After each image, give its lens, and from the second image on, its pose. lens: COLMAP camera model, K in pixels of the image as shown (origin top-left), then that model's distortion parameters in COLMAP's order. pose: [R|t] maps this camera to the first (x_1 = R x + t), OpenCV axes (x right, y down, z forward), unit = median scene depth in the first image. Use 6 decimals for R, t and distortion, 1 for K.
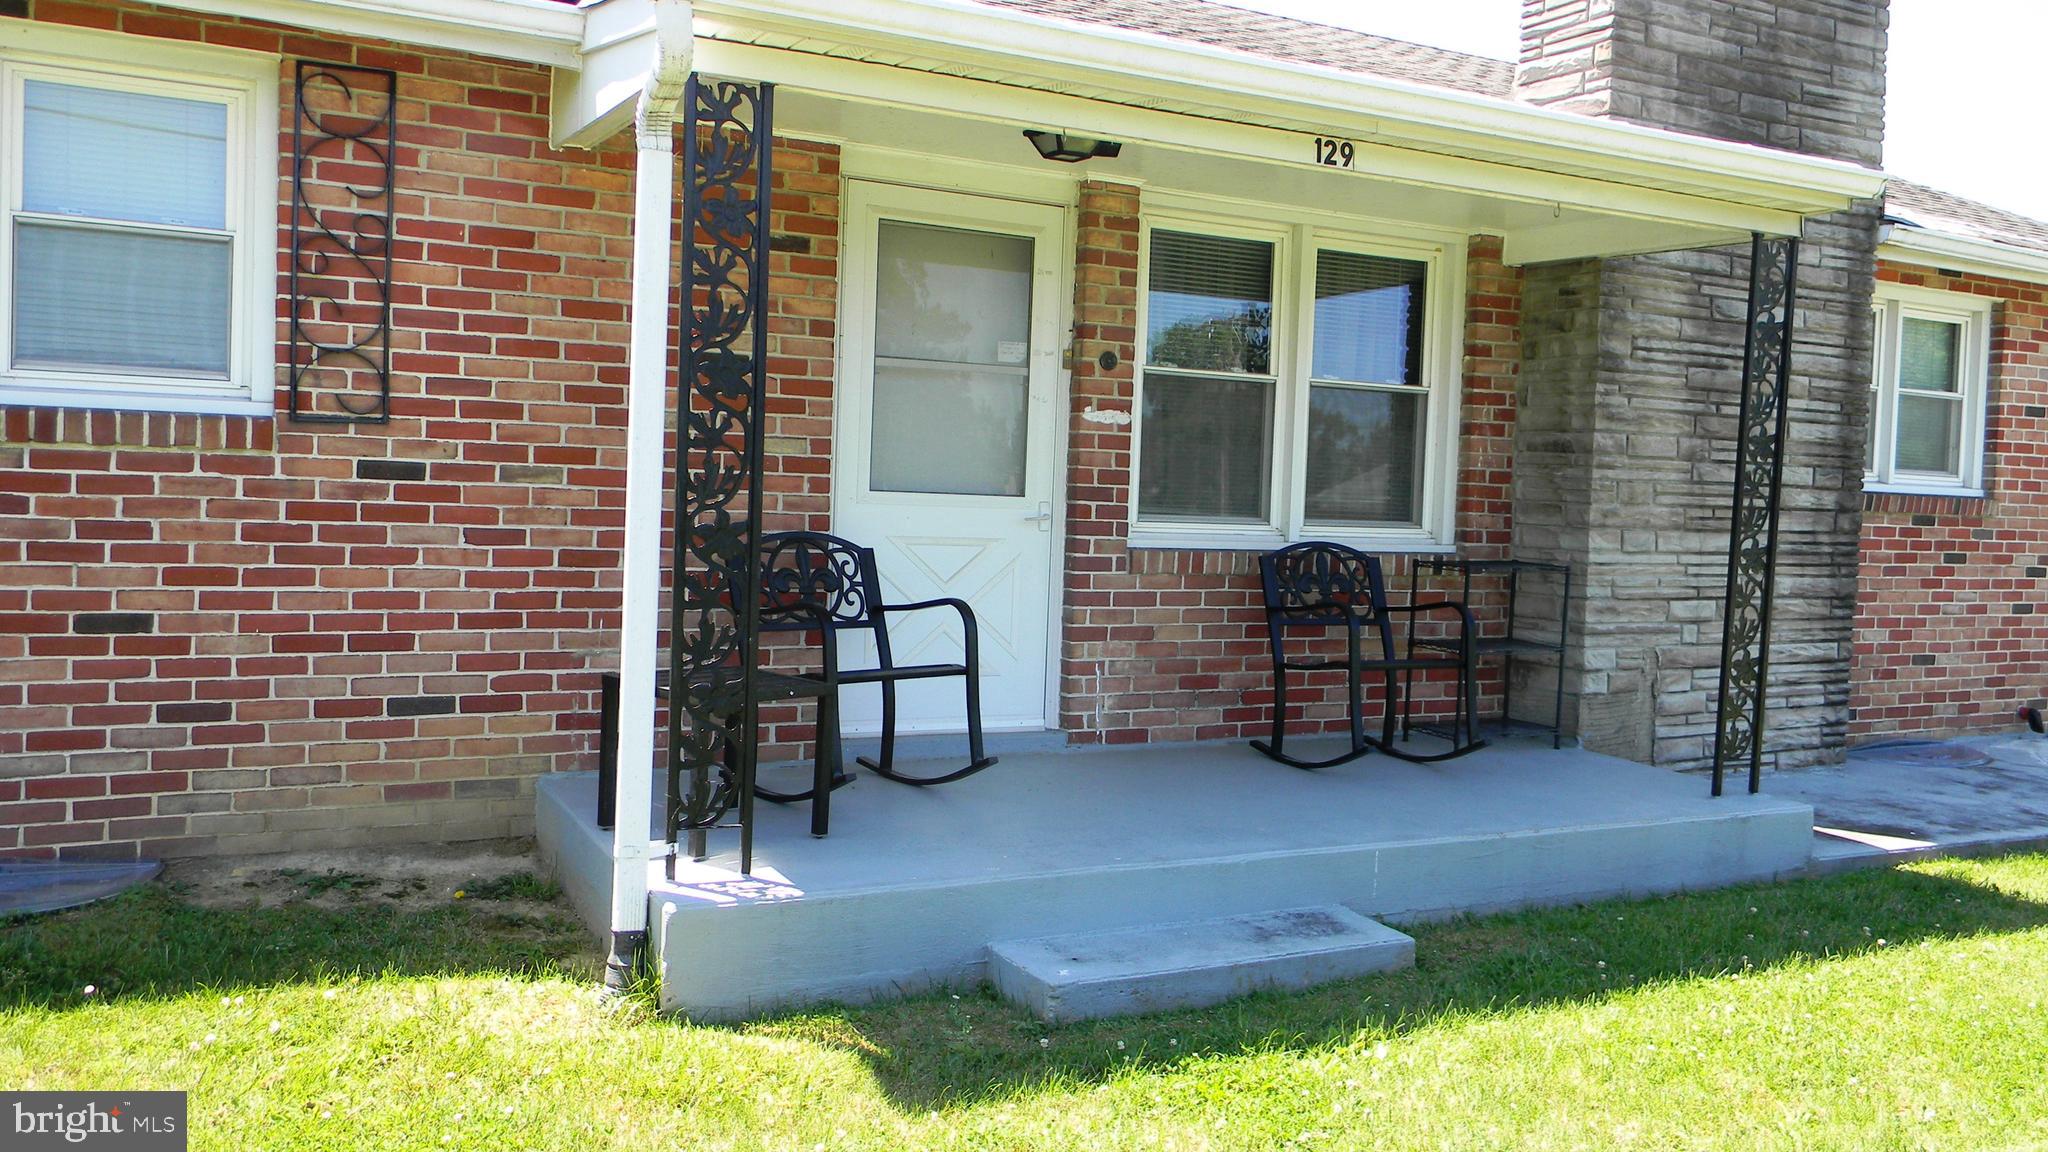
lens RADIAL K [[1654.2, 0, 1026.7], [0, 1654.2, 558.4], [0, 0, 1]] dist [0.017822, -0.038688]
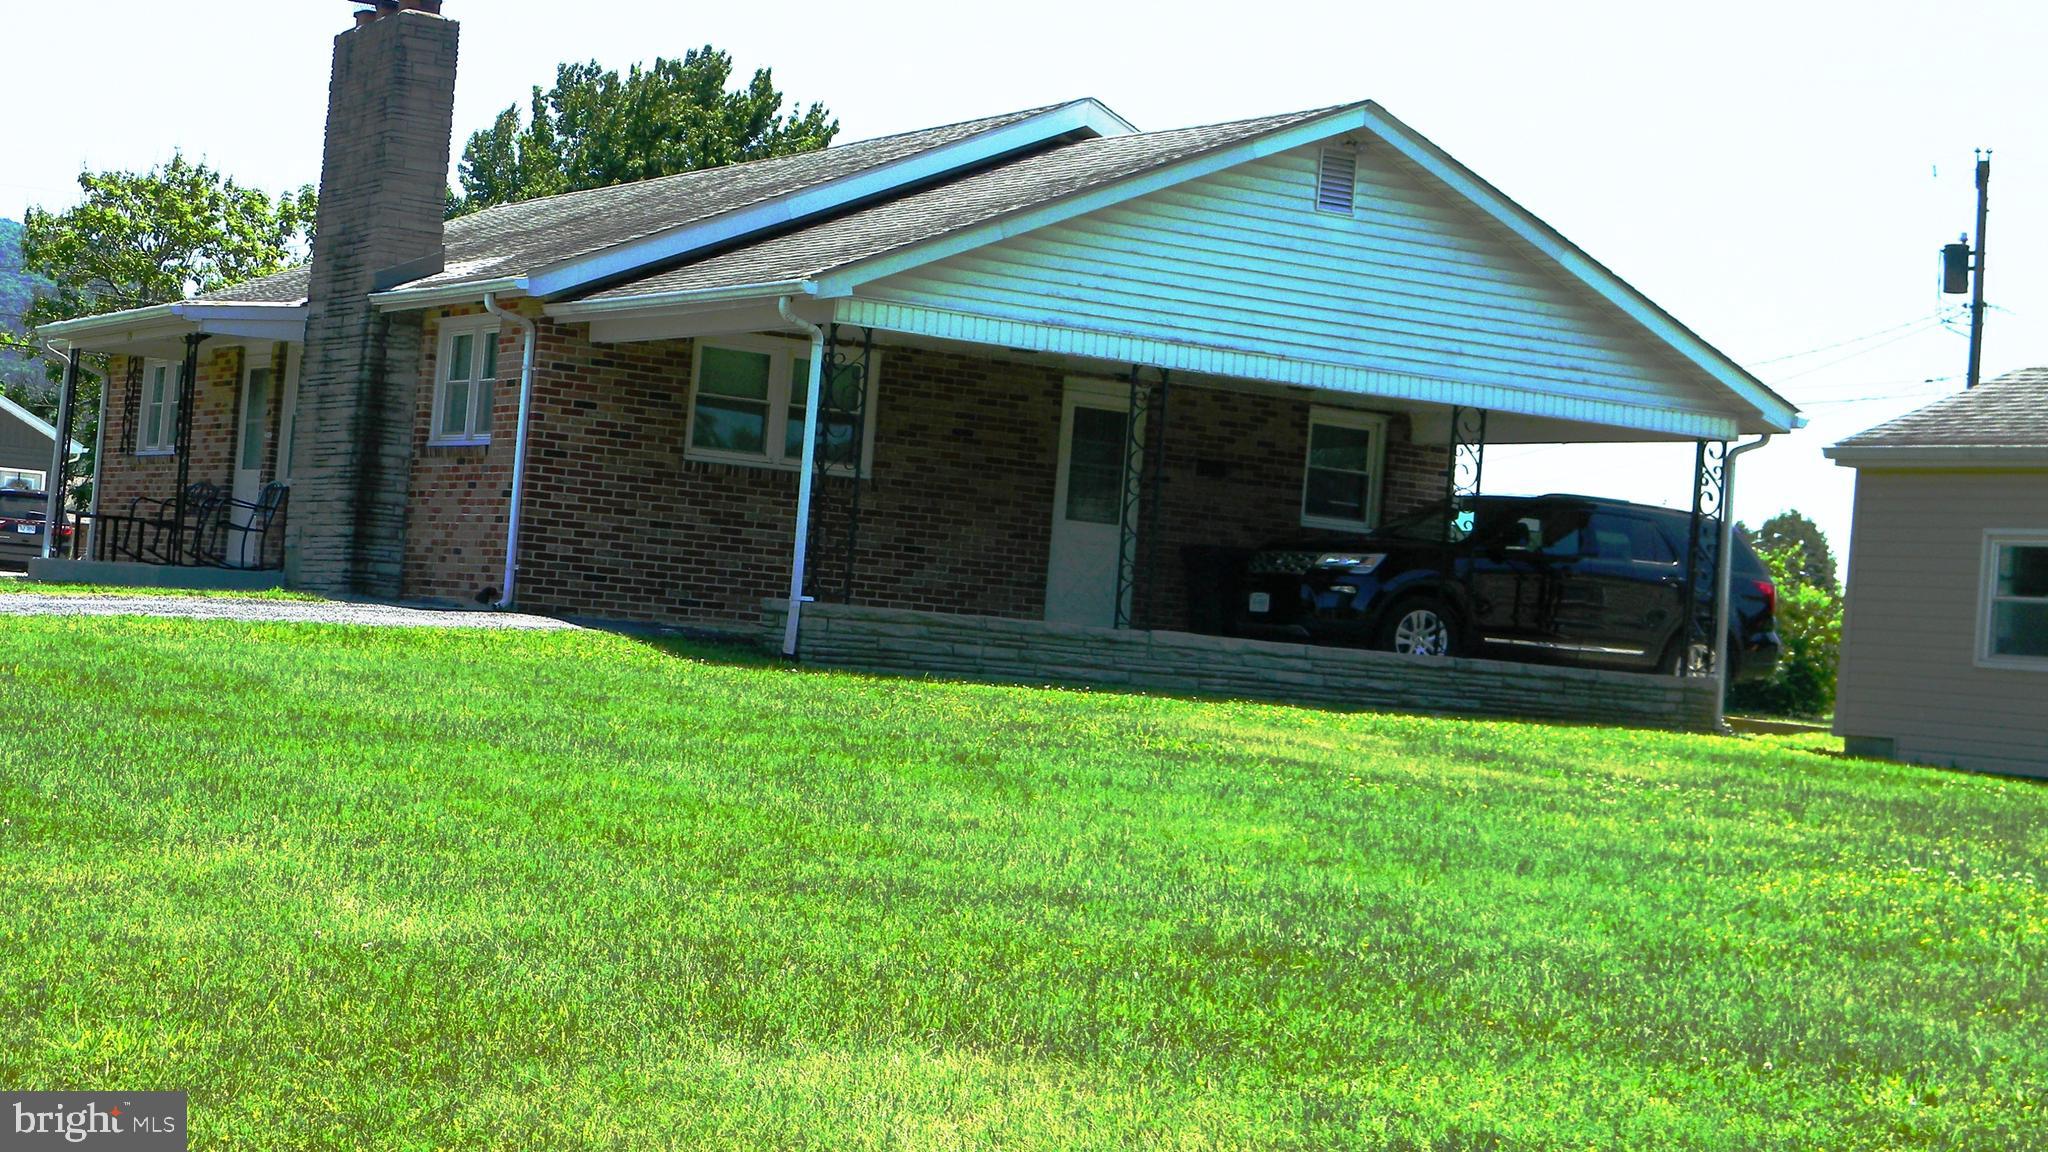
lens RADIAL K [[3556.0, 0, 1024.0], [0, 3556.0, 576.0], [0, 0, 1]] dist [-0.025891, 0.121985]
pose [[0.042655, -0.057443, -0.997437, 4.824561], [-0.124454, 0.990264, -0.062352, 0.280719], [0.991308, 0.126795, 0.035091, 1.761265]]
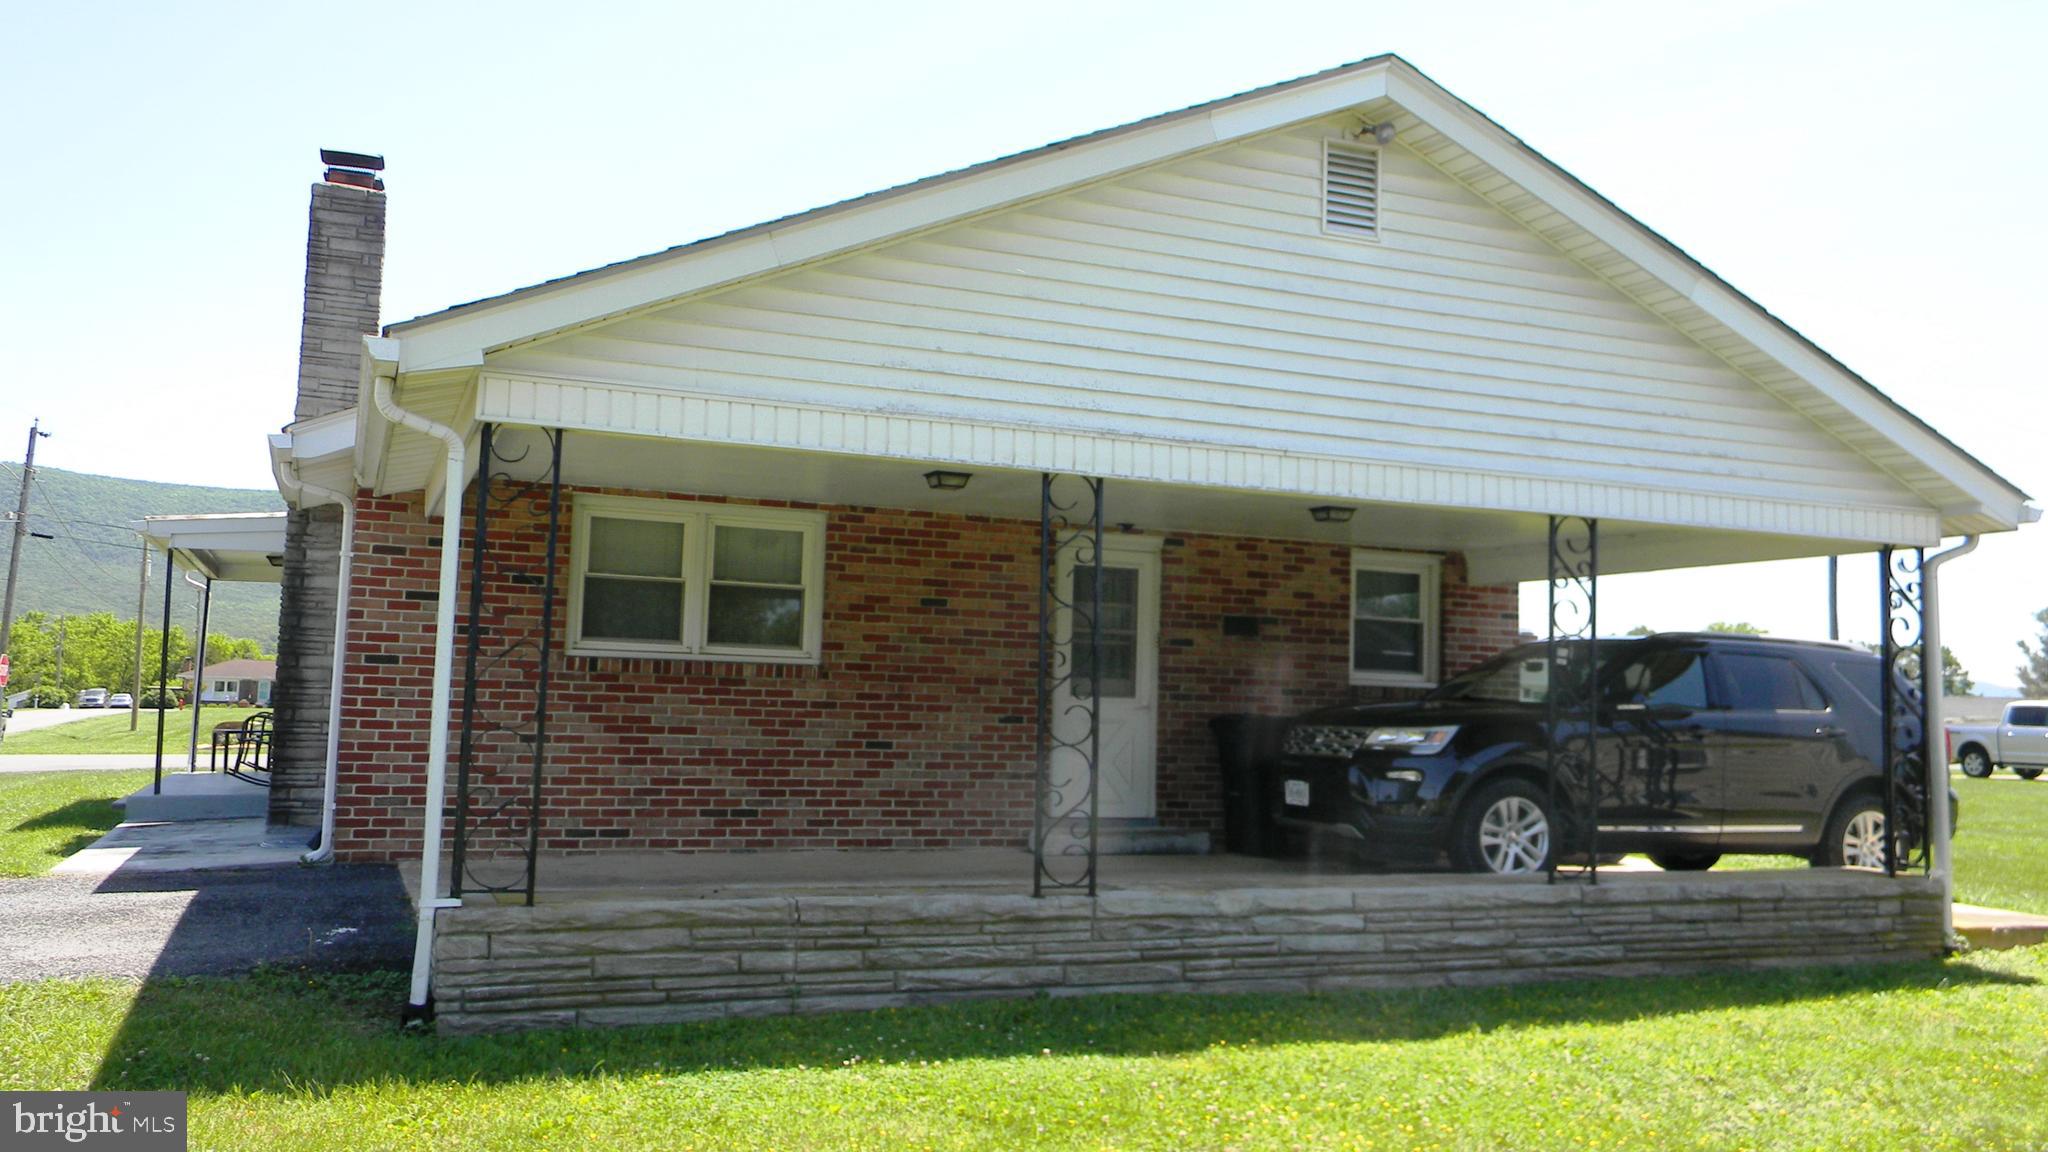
lens RADIAL K [[1654.2, 0, 1026.7], [0, 1654.2, 558.4], [0, 0, 1]] dist [0.017822, -0.038688]
pose [[-0.093389, -0.131150, -0.986954, 2.252858], [-0.075964, 0.989335, -0.124279, 0.013174], [0.992728, 0.063367, -0.102355, 2.077951]]
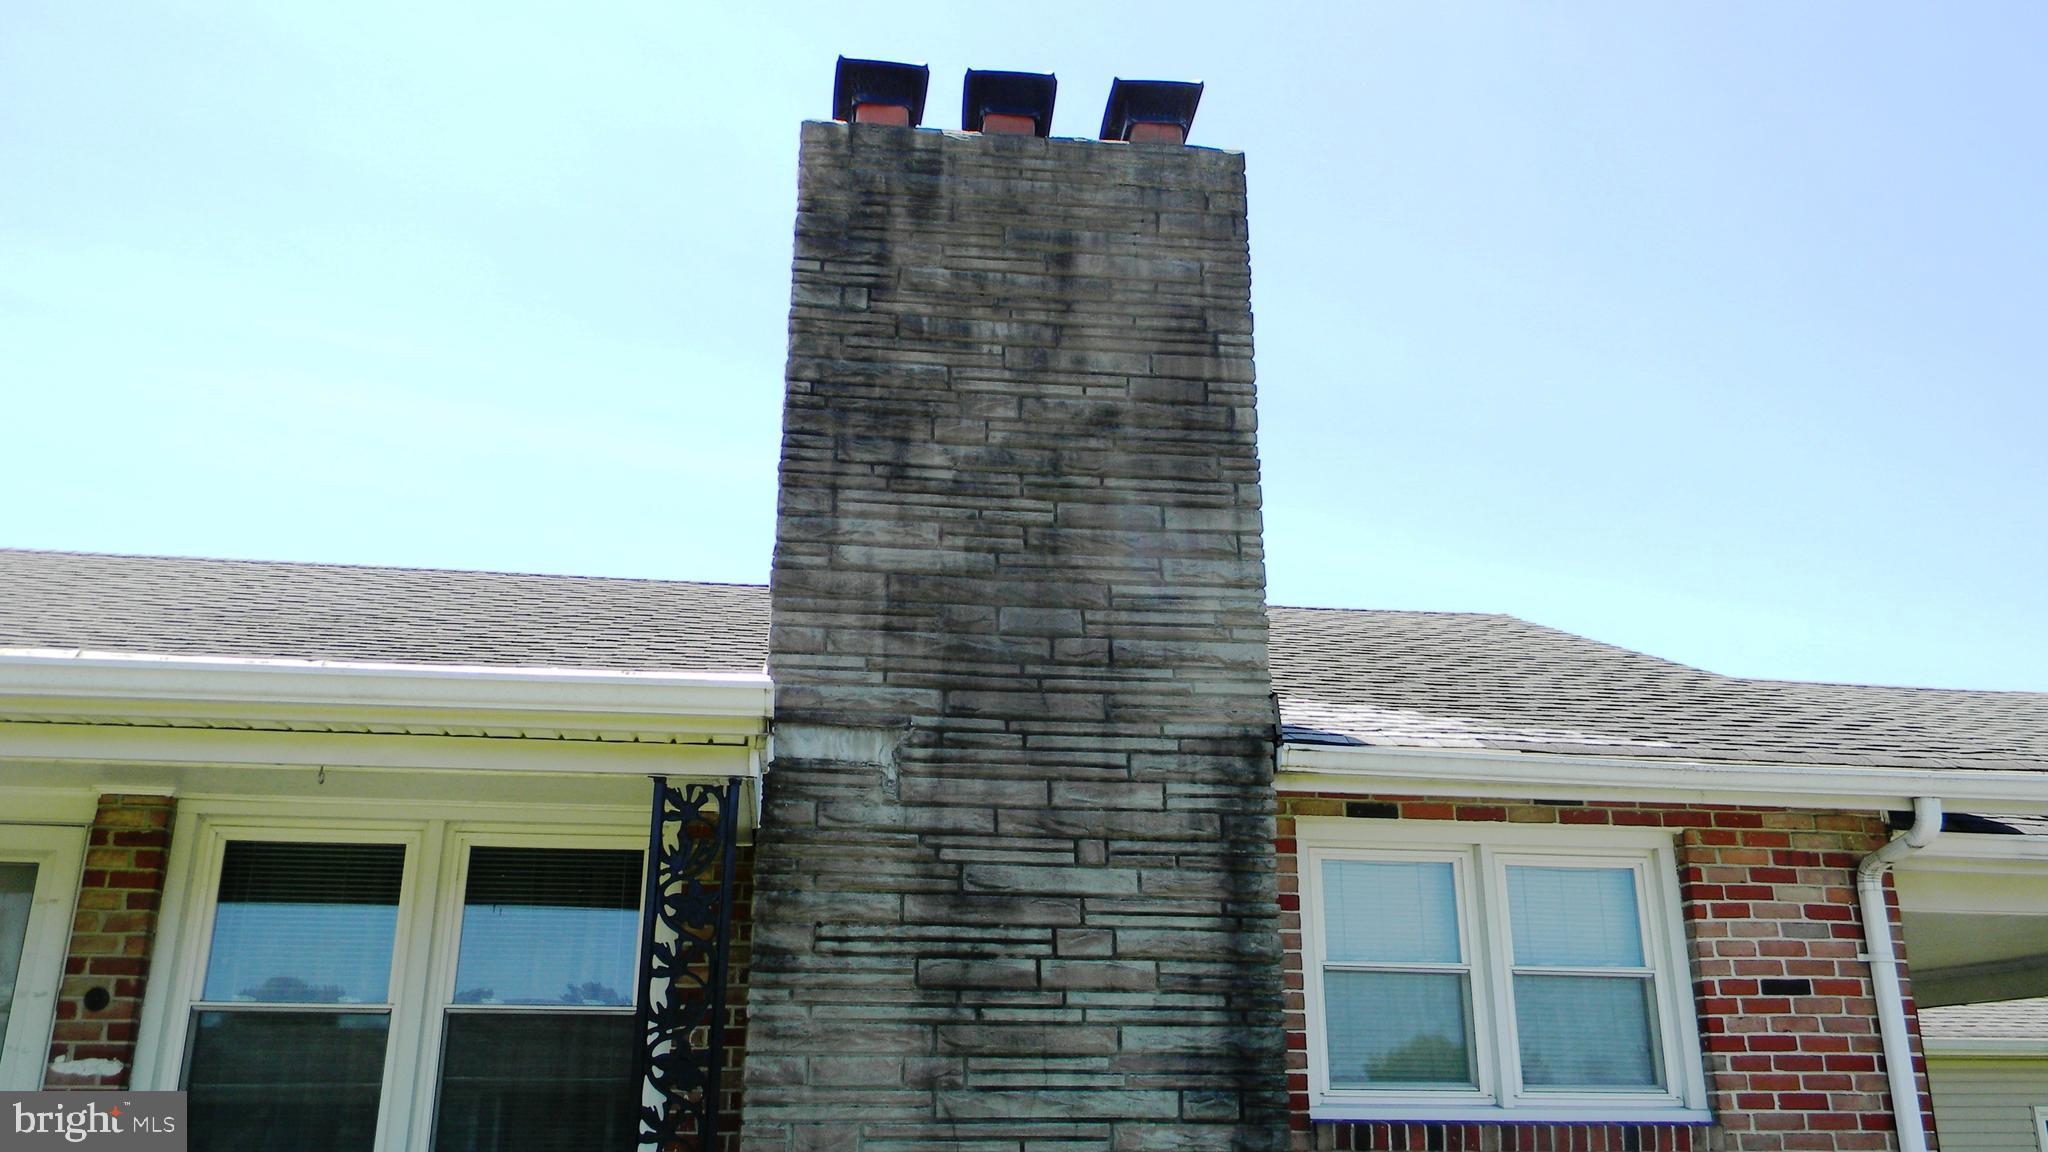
lens RADIAL K [[1654.2, 0, 1026.7], [0, 1654.2, 558.4], [0, 0, 1]] dist [0.017822, -0.038688]
pose [[0.938528, -0.143423, -0.313998, 0.720895], [0.015946, 0.926646, -0.375597, -0.000986], [0.344835, 0.347501, 0.871970, 0.305062]]
